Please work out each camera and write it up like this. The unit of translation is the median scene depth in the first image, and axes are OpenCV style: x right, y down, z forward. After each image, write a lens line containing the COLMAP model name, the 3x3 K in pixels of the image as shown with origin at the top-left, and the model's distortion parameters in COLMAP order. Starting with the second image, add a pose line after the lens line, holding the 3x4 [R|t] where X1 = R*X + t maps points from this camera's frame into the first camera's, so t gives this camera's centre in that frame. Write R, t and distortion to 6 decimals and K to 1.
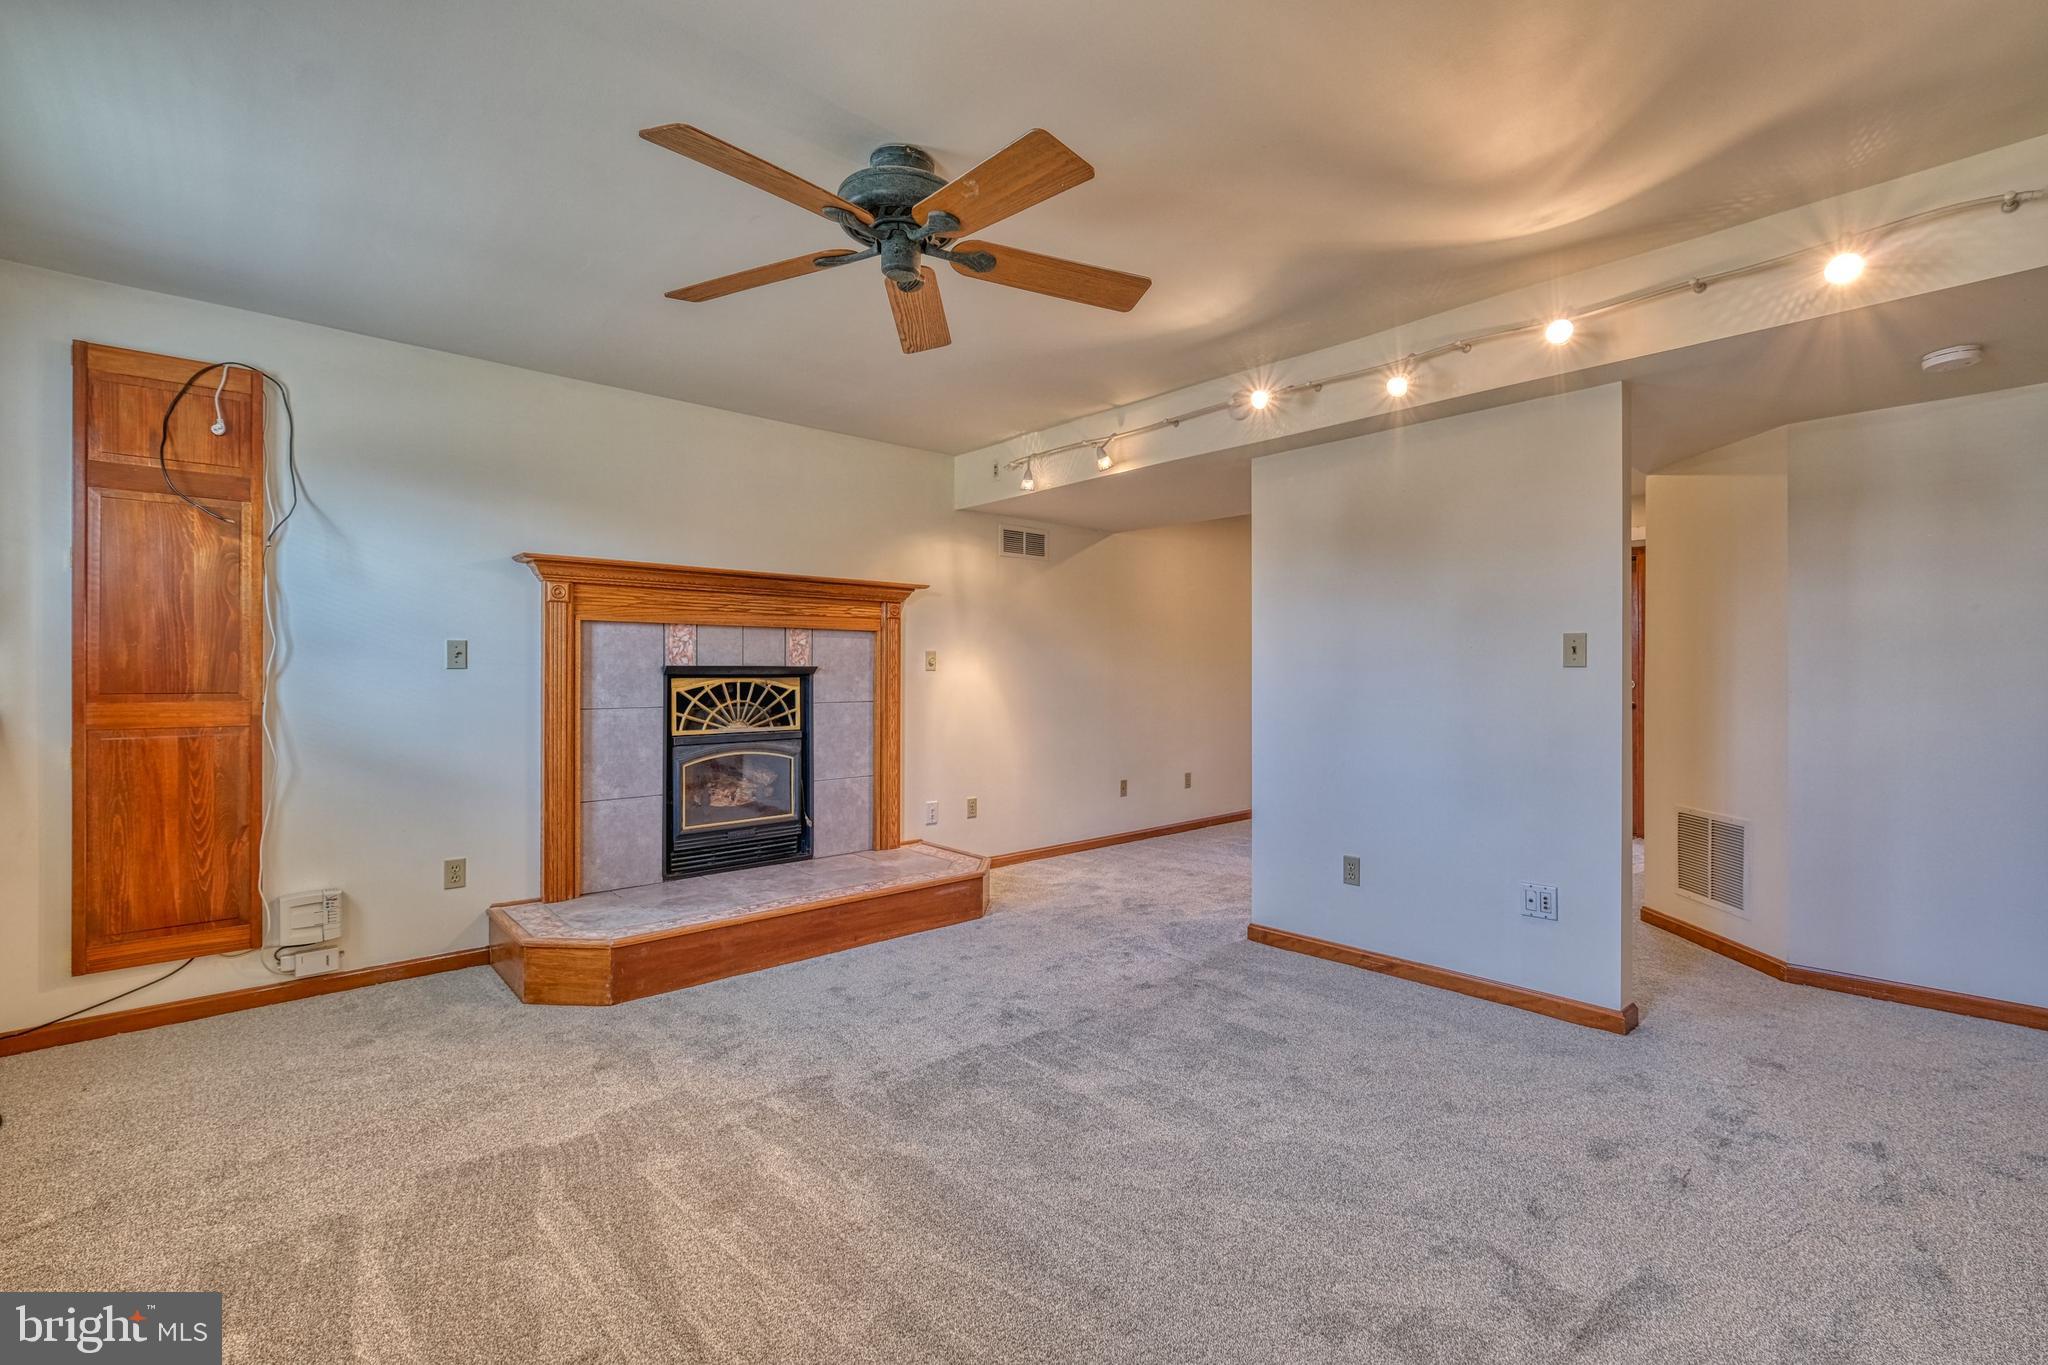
lens RADIAL K [[884.0, 0, 1039.5], [0, 884.0, 677.9], [0, 0, 1]] dist [0.001624, -0.000746]
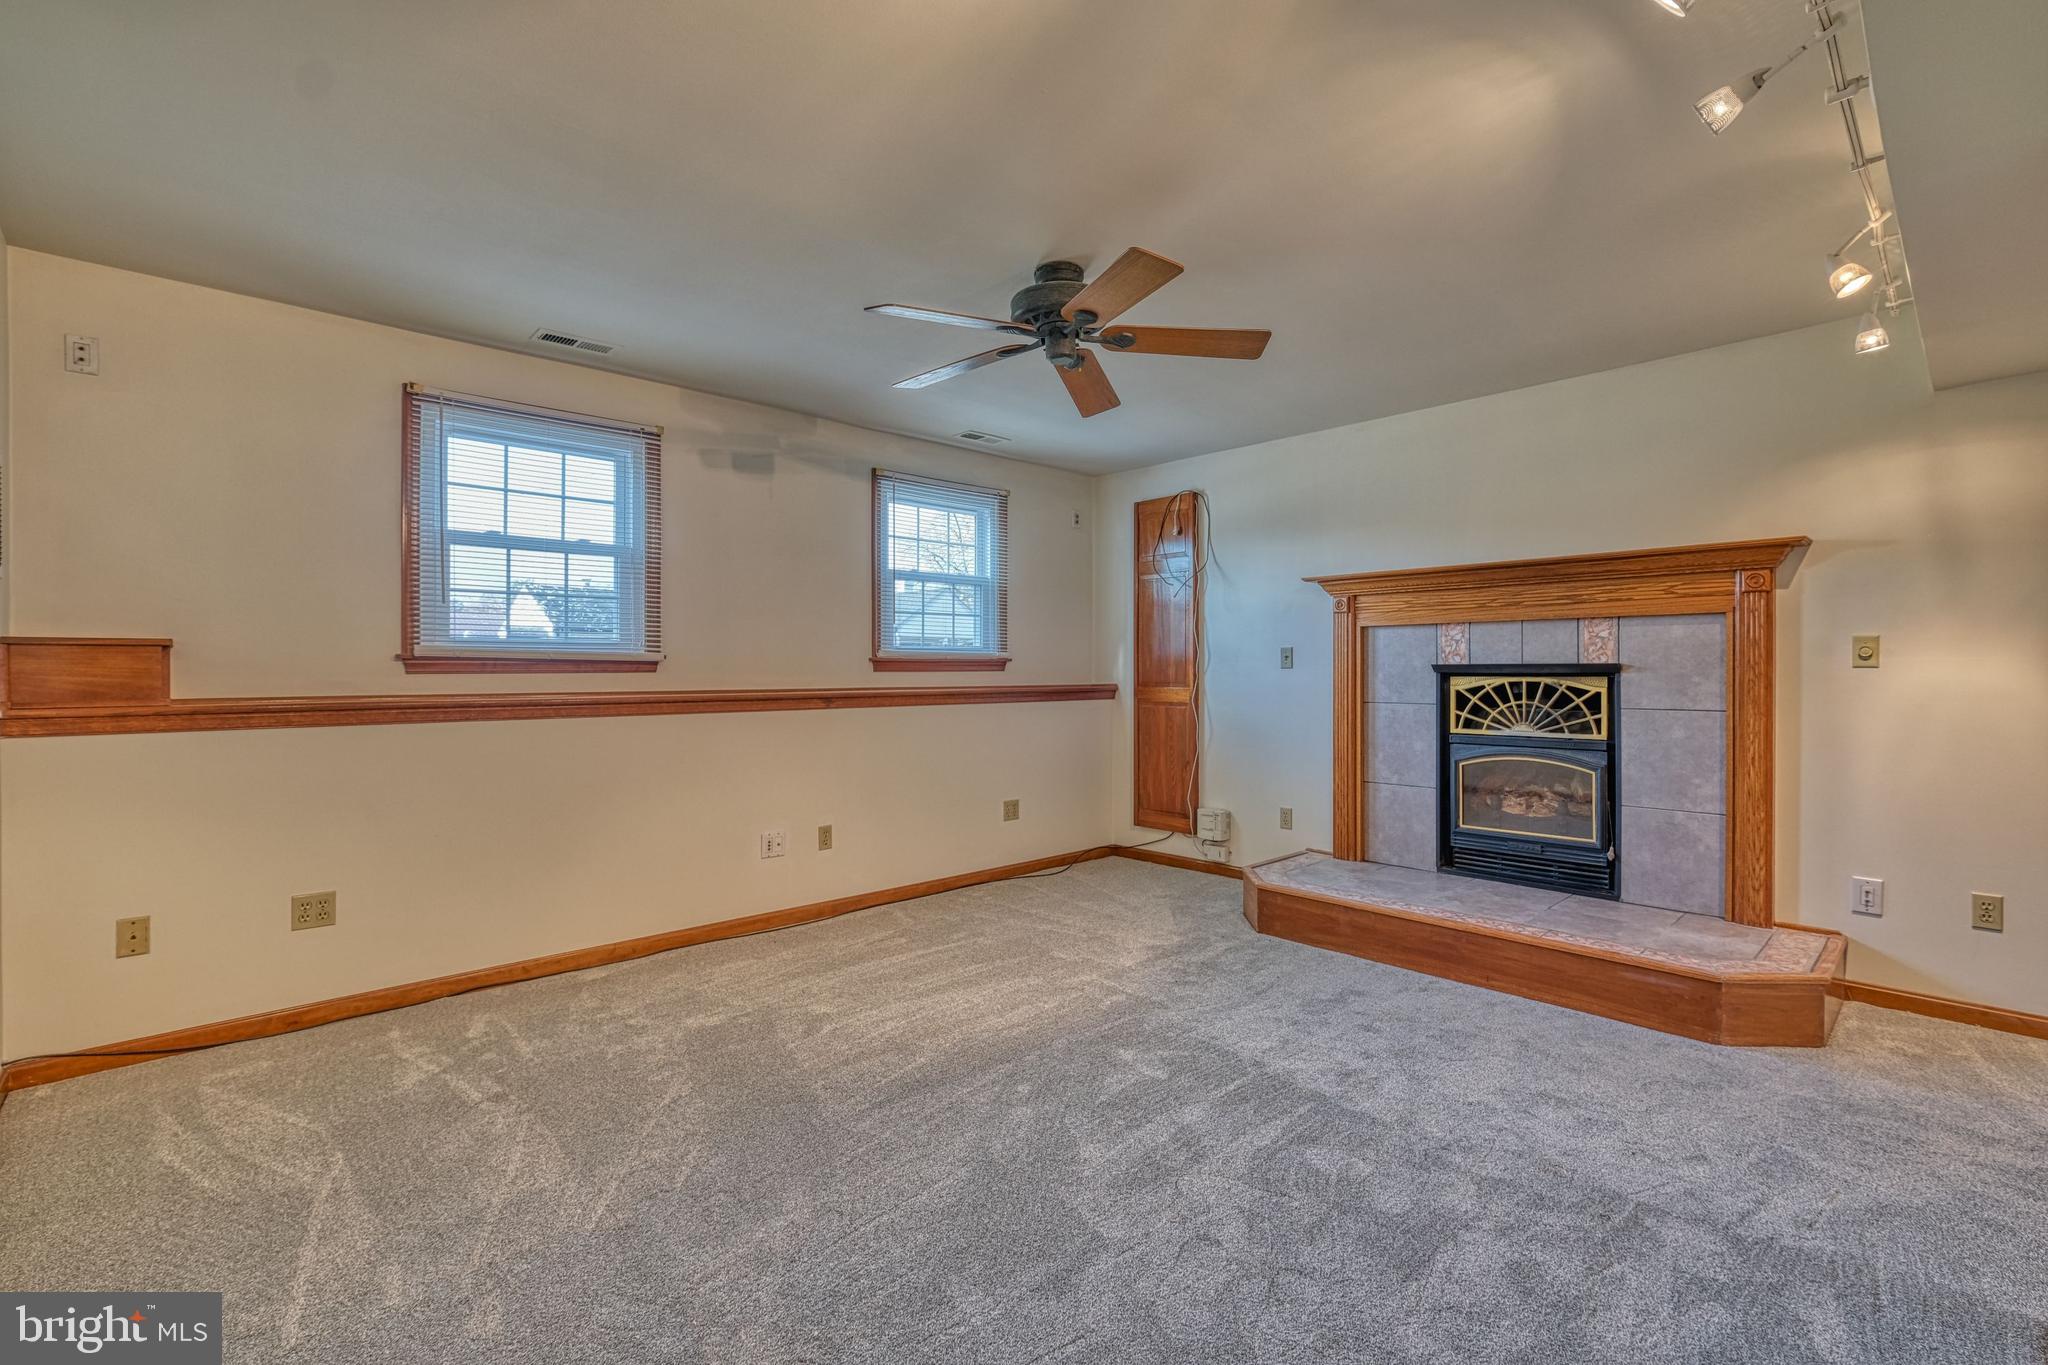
lens RADIAL K [[884.0, 0, 1034.9], [0, 884.0, 673.5], [0, 0, 1]] dist [0.001624, -0.000746]
pose [[0.030117, 0.002045, -0.999544, 0.589612], [-0.004994, 0.999986, 0.001896, -0.002606], [0.999534, 0.004935, 0.030127, 0.486175]]
